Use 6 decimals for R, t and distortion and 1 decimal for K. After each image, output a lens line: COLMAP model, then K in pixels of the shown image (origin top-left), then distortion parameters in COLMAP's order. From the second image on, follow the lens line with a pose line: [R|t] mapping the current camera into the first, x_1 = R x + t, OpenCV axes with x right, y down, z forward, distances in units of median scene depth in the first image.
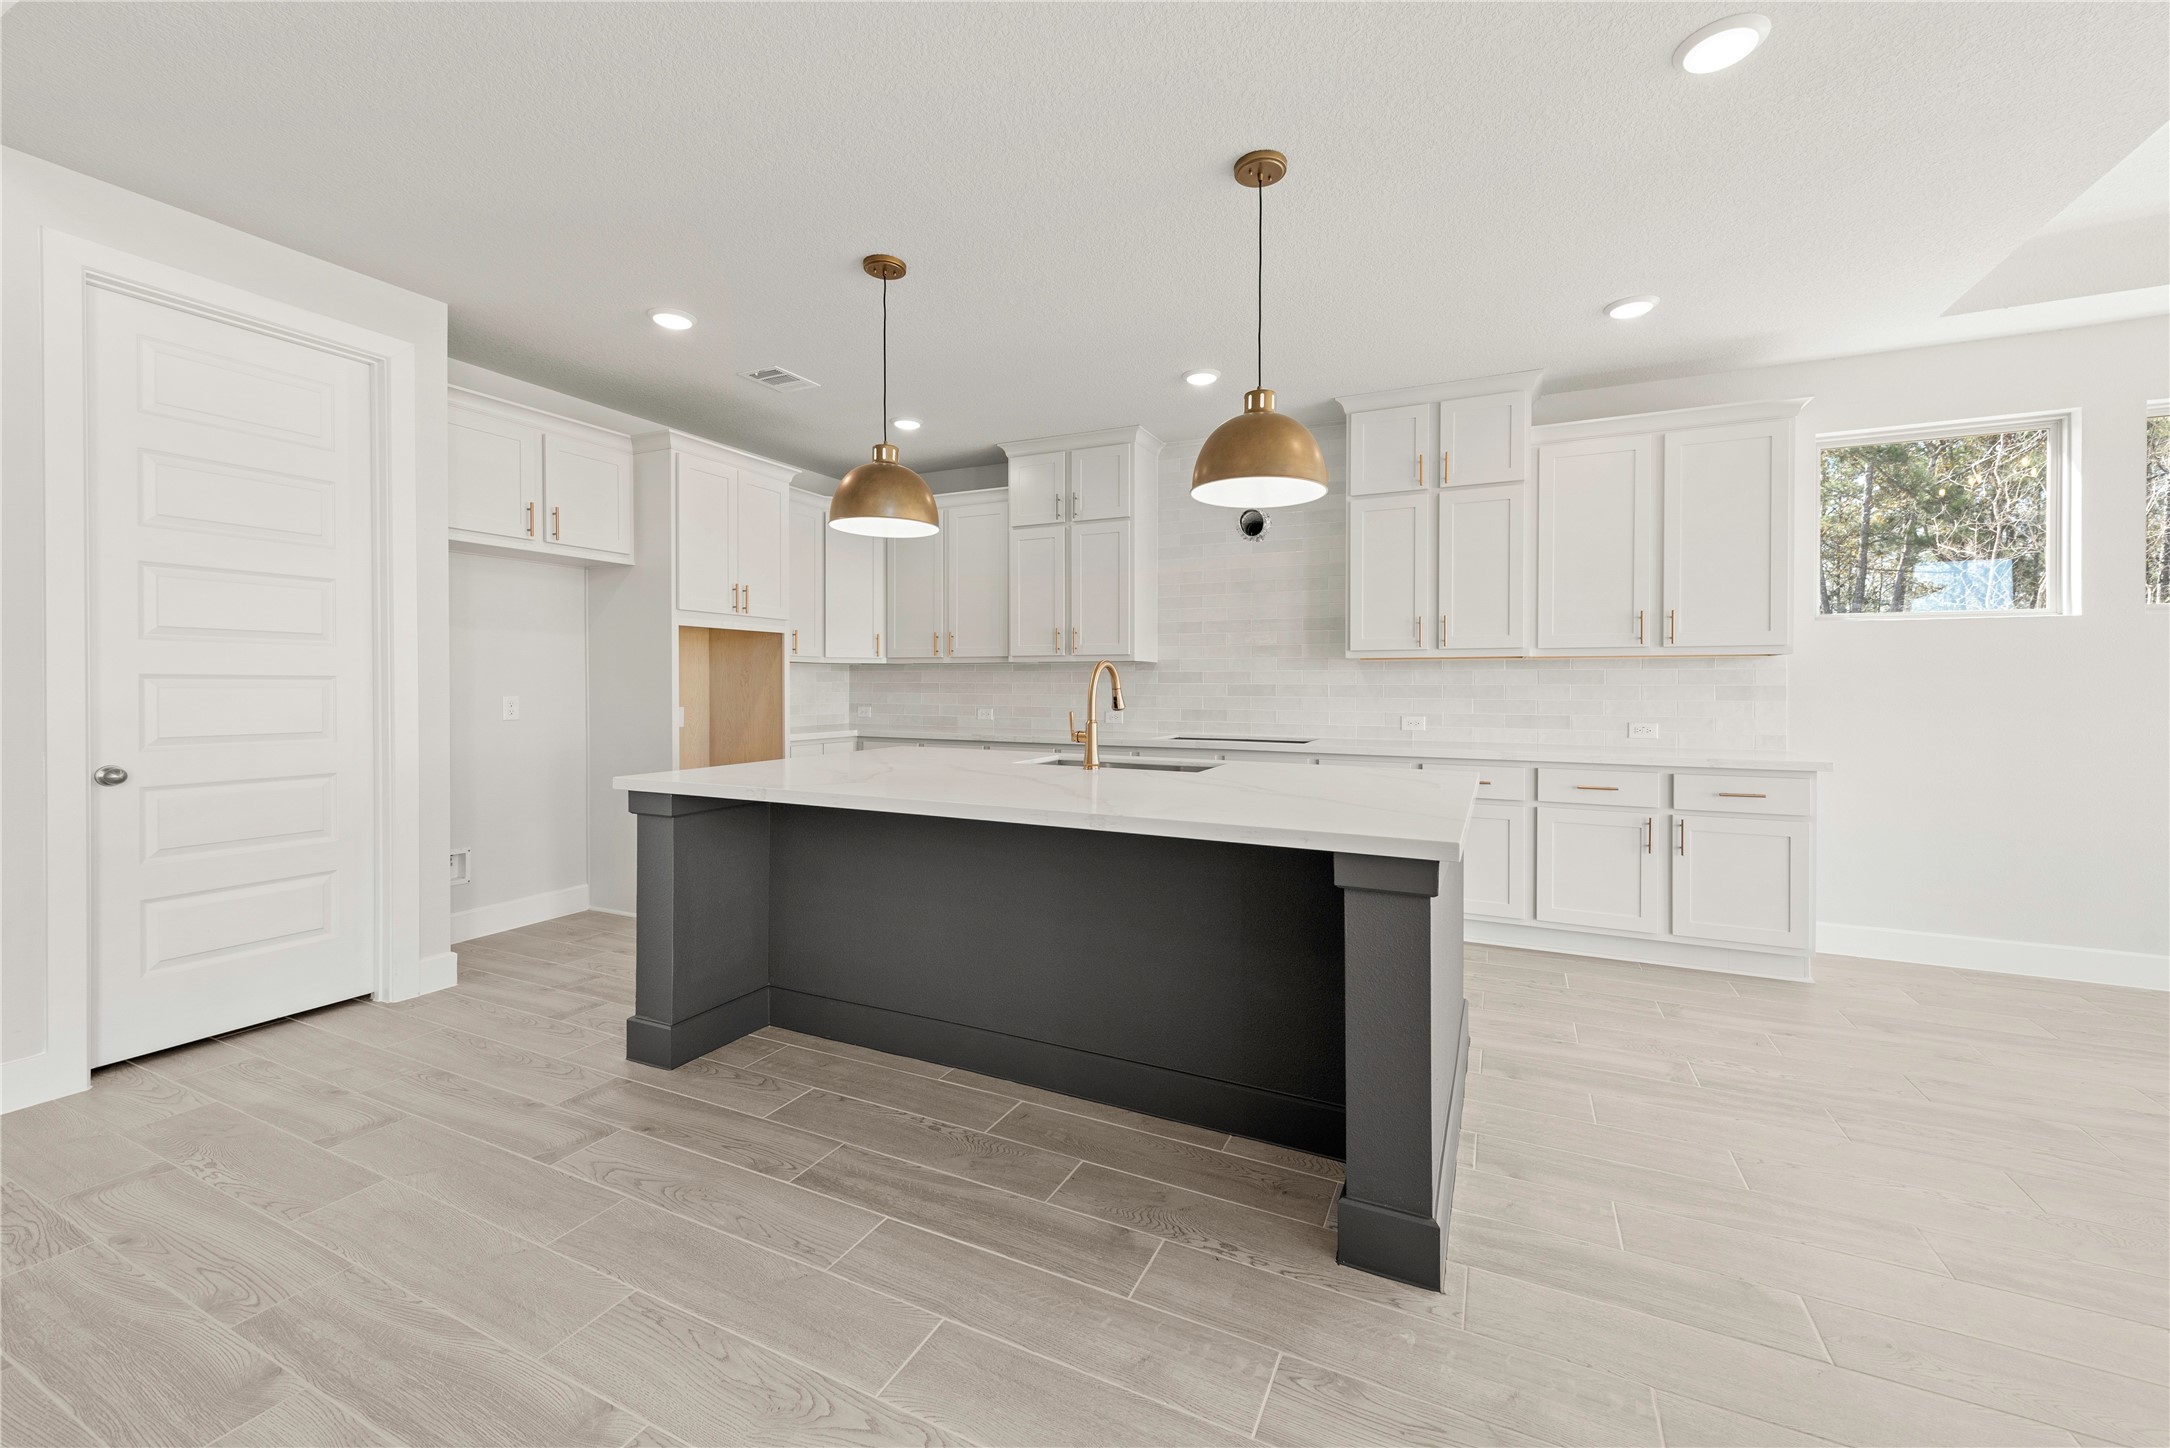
lens RADIAL K [[858.1, 0, 1087.9], [0, 858.1, 692.1], [0, 0, 1]] dist [0.008809, -0.000379]
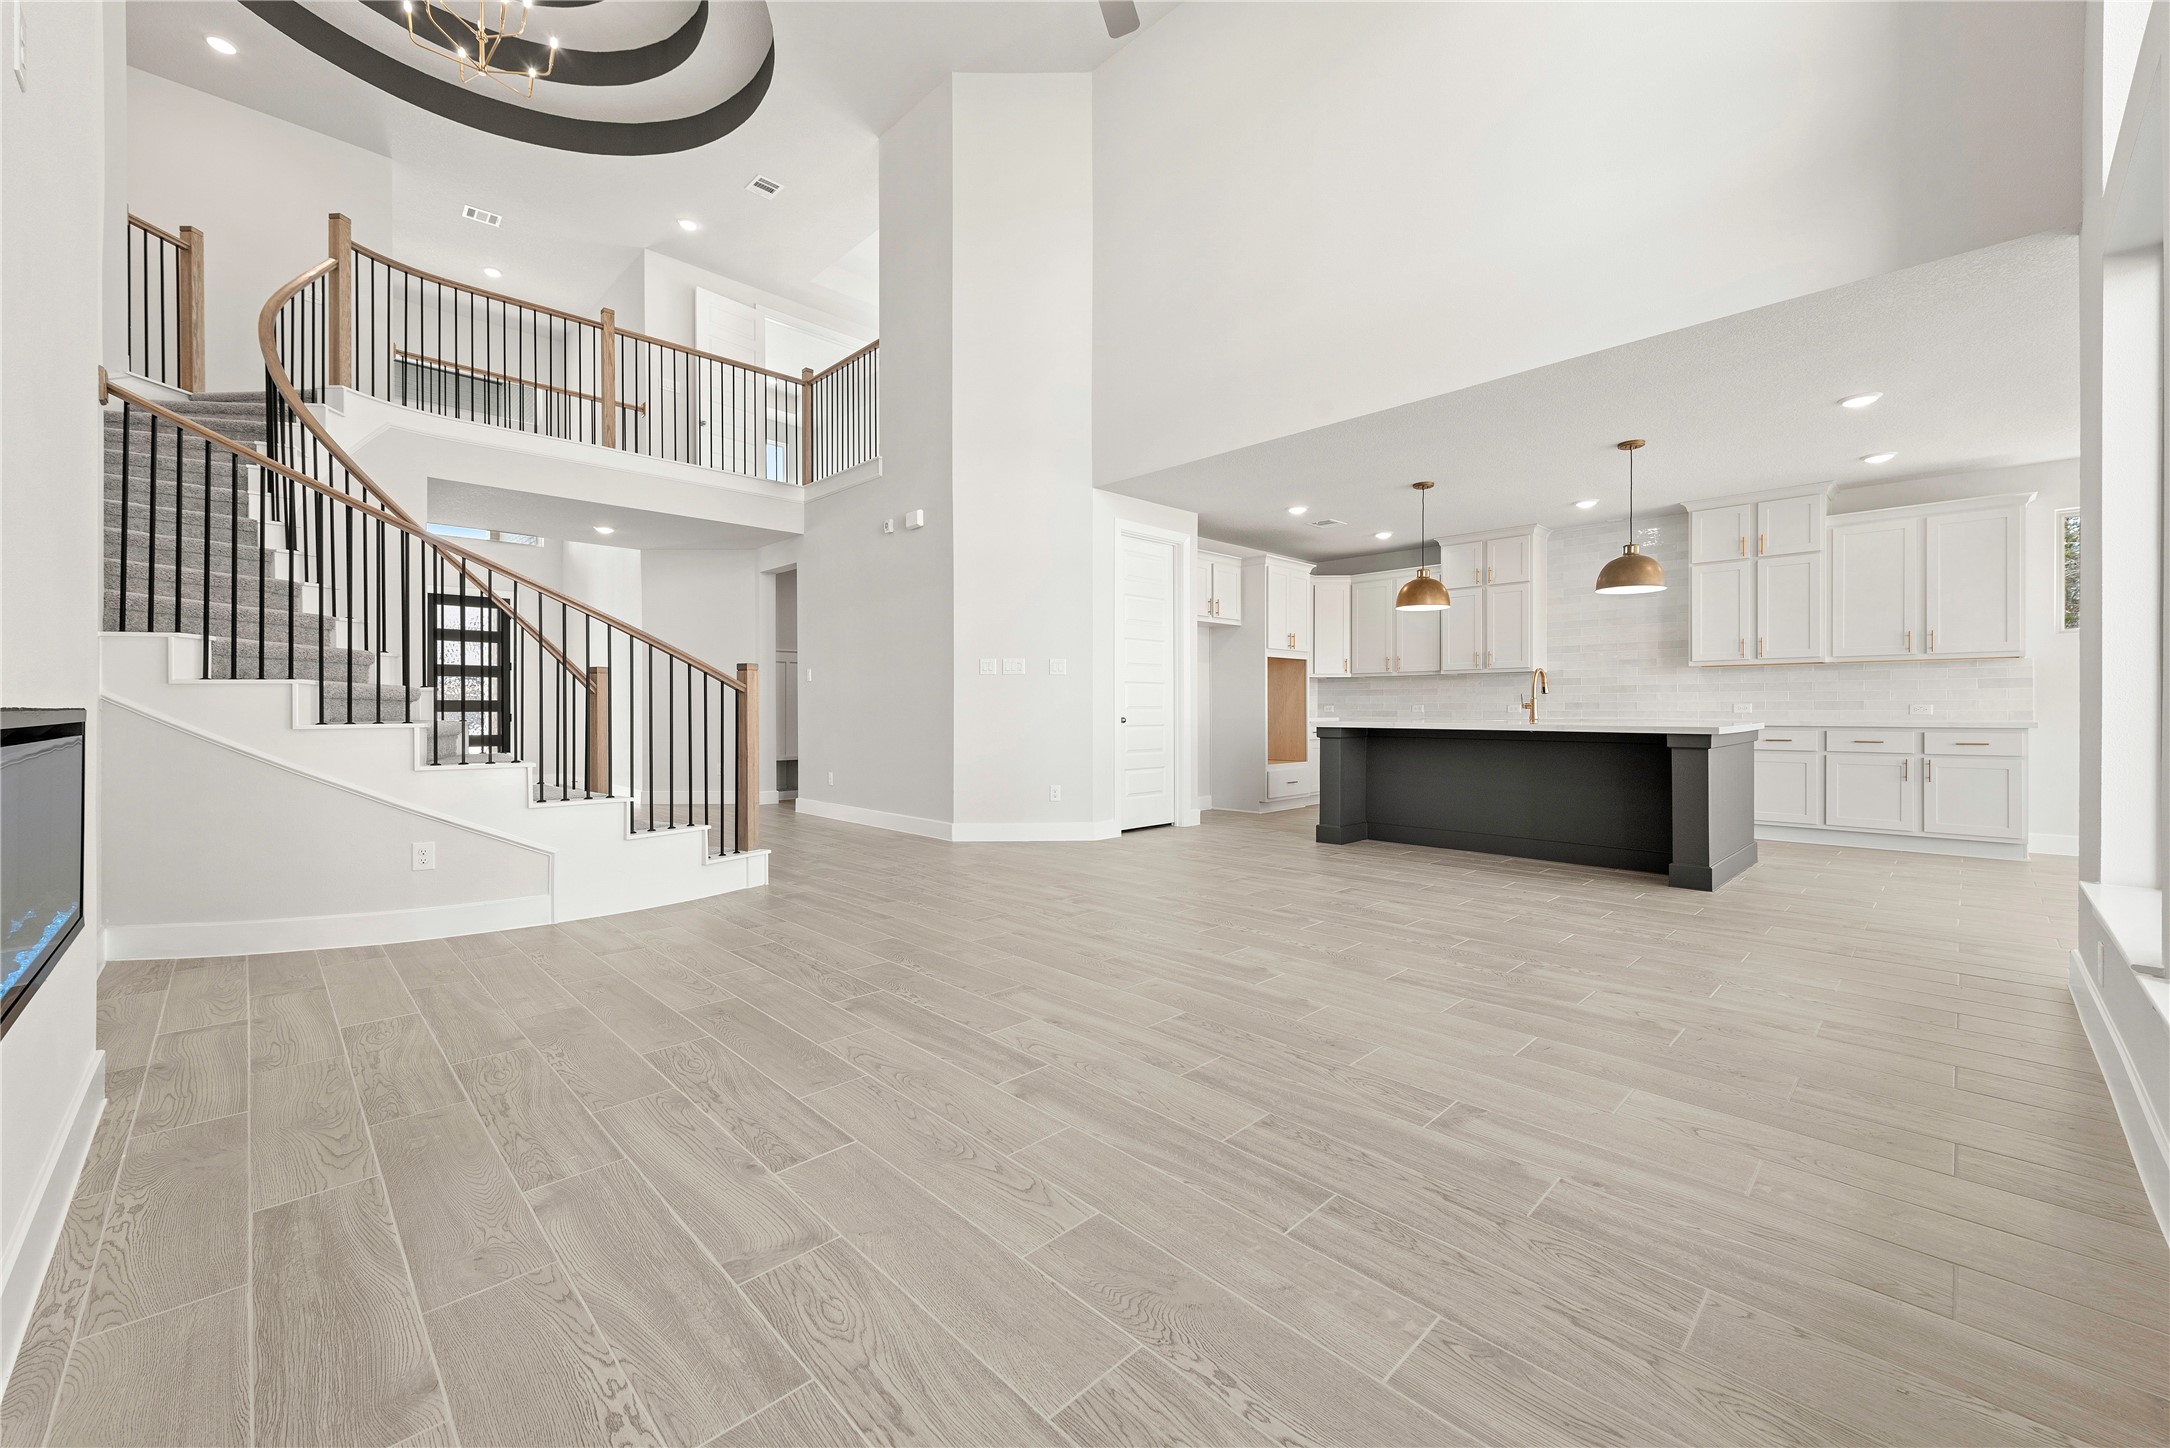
lens RADIAL K [[841.1, 0, 1093.4], [0, 841.1, 715.3], [0, 0, 1]] dist [0.011913, -0.004502]
pose [[0.939488, -0.002030, -0.342577, -0.257988], [0.001889, 0.999998, -0.000745, 0.065618], [0.342578, 0.000052, 0.939489, -1.099145]]
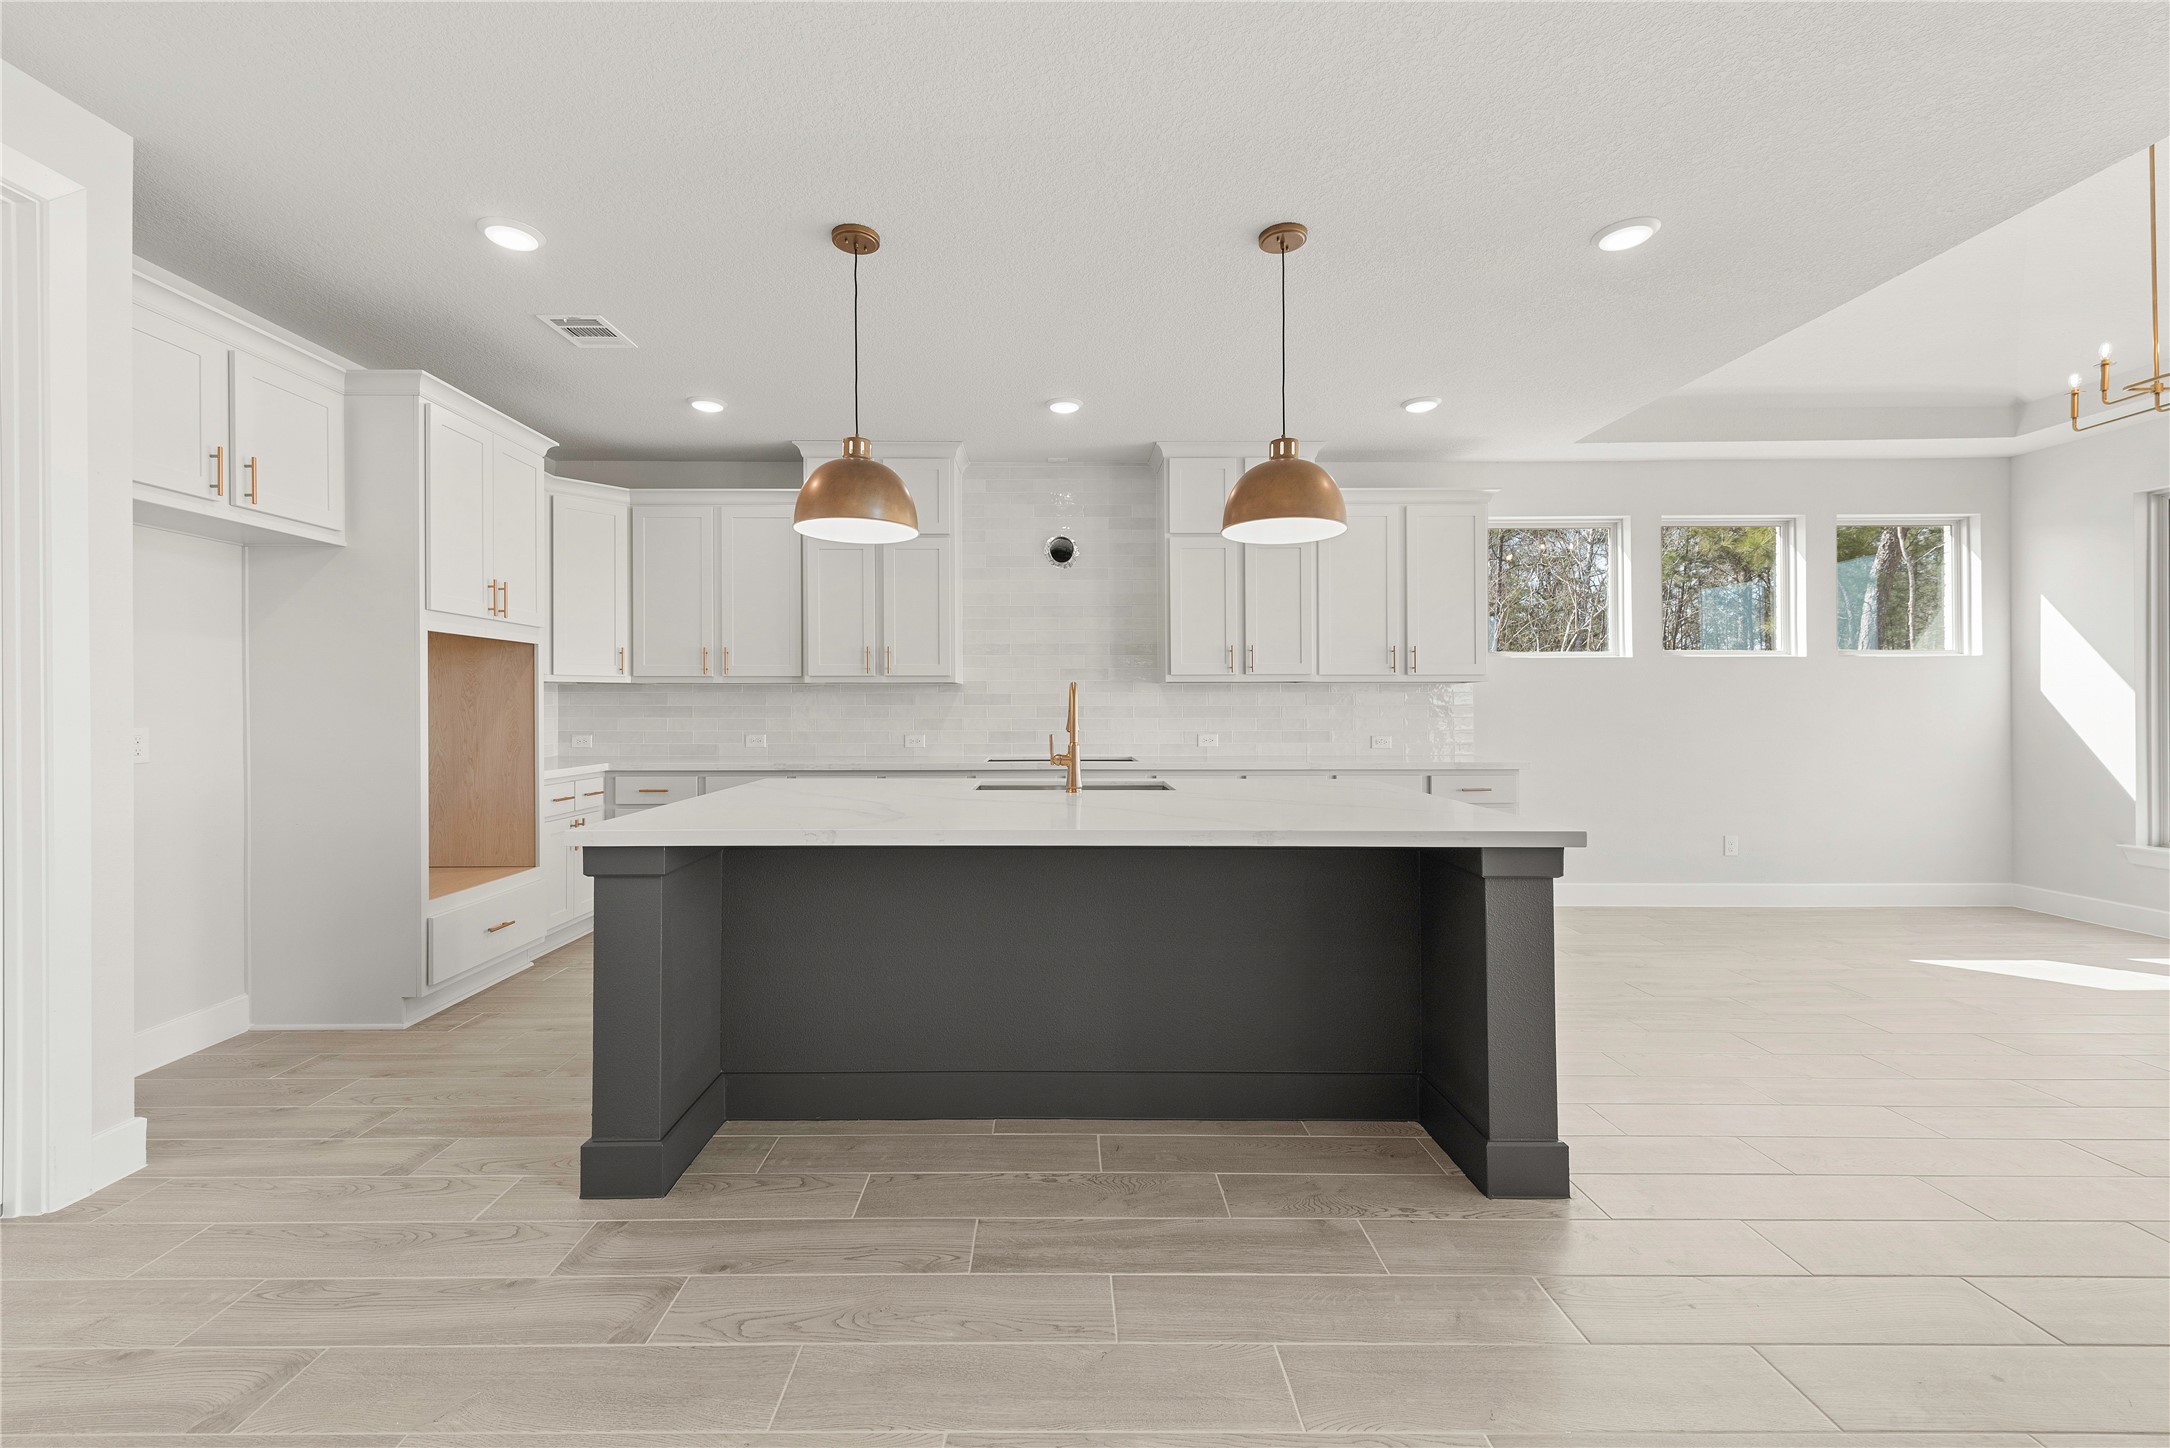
lens RADIAL K [[868.4, 0, 1057.4], [0, 868.4, 704.4], [0, 0, 1]] dist [0.012677, -0.004096]
pose [[0.901910, -0.002731, 0.431915, -0.392931], [0.007715, 0.999922, -0.009789, -0.001550], [-0.431855, 0.012161, 0.901861, 0.090534]]
